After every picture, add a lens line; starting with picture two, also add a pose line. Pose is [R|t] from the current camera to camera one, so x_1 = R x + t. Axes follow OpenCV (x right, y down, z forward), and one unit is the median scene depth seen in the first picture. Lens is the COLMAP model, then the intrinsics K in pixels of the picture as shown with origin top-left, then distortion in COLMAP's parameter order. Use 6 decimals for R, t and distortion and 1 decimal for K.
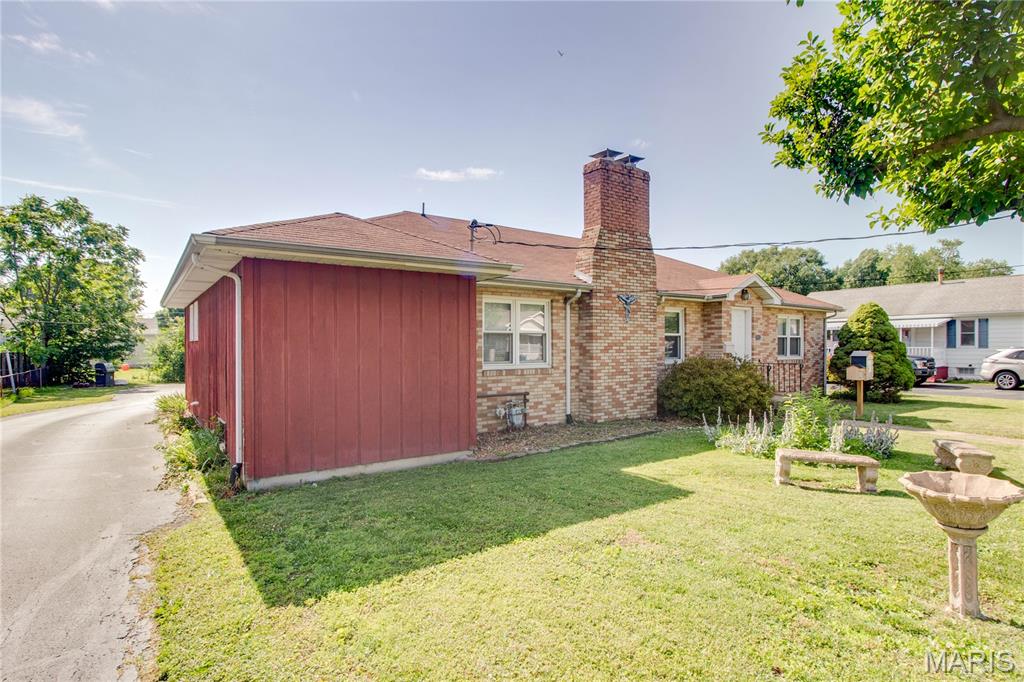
lens RADIAL K [[531.8, 0, 520.4], [0, 531.8, 346.1], [0, 0, 1]] dist [0.002008, -0.017472]
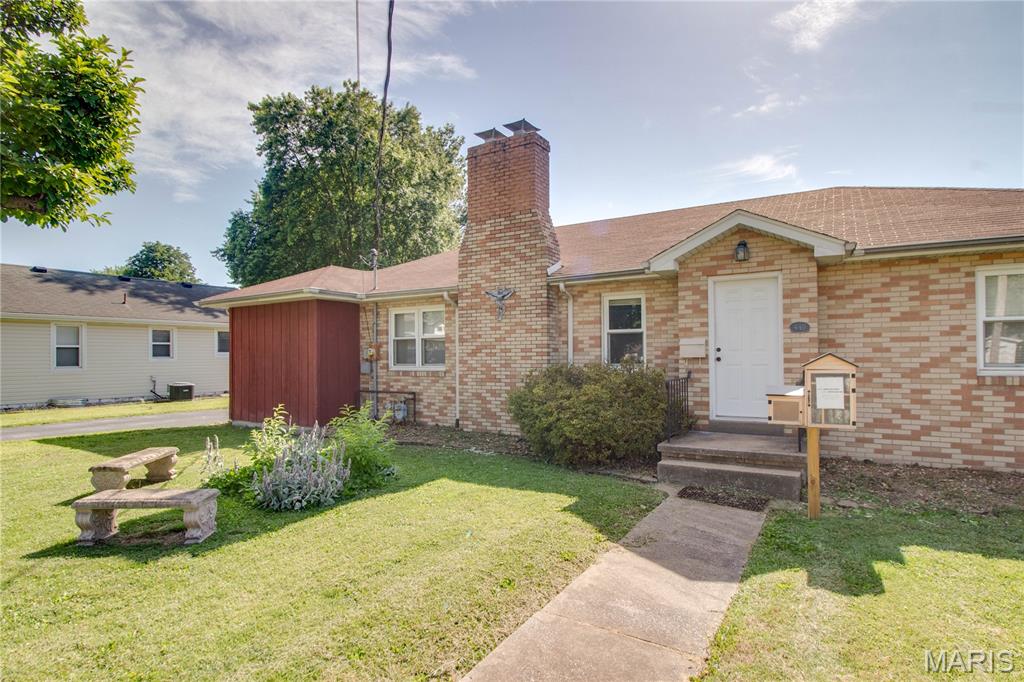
lens RADIAL K [[504.7, 0, 555.1], [0, 504.7, 346.7], [0, 0, 1]] dist [-0.000361, -0.017293]
pose [[0.436406, -0.017094, -0.899588, 0.987668], [0.006765, 0.999854, -0.015717, 0.010120], [0.899724, 0.000773, 0.436458, 0.736695]]
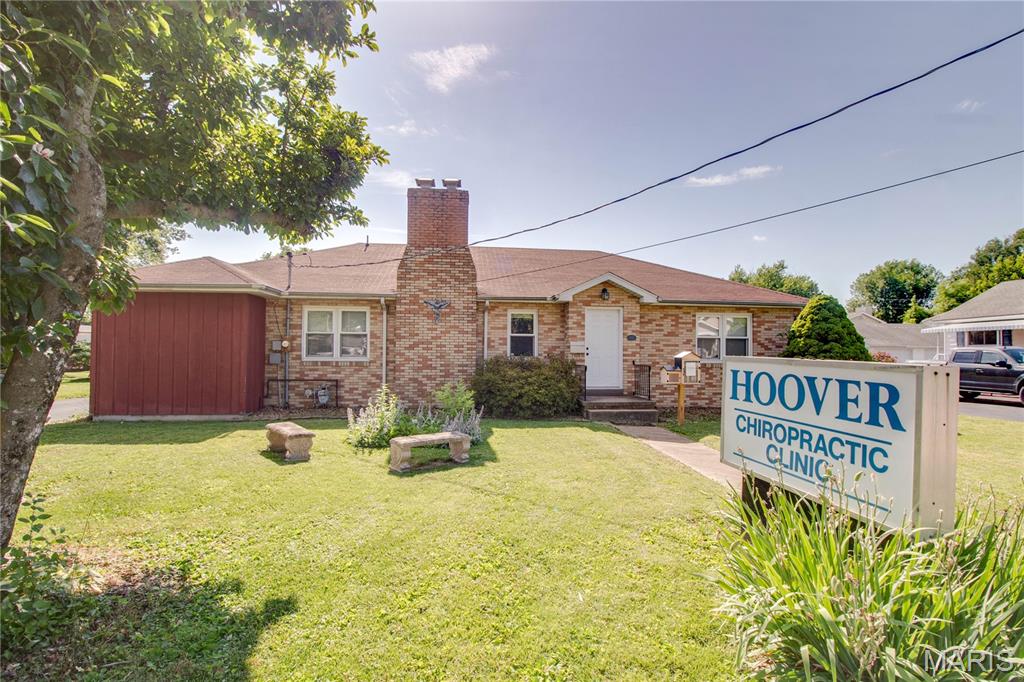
lens RADIAL K [[488.4, 0, 516.5], [0, 488.4, 339.2], [0, 0, 1]] dist [-0.005394, -0.015055]
pose [[0.872722, -0.003568, -0.488204, 0.885106], [-0.010133, 0.999626, -0.025419, 0.013643], [0.488112, 0.027131, 0.872359, 0.162099]]
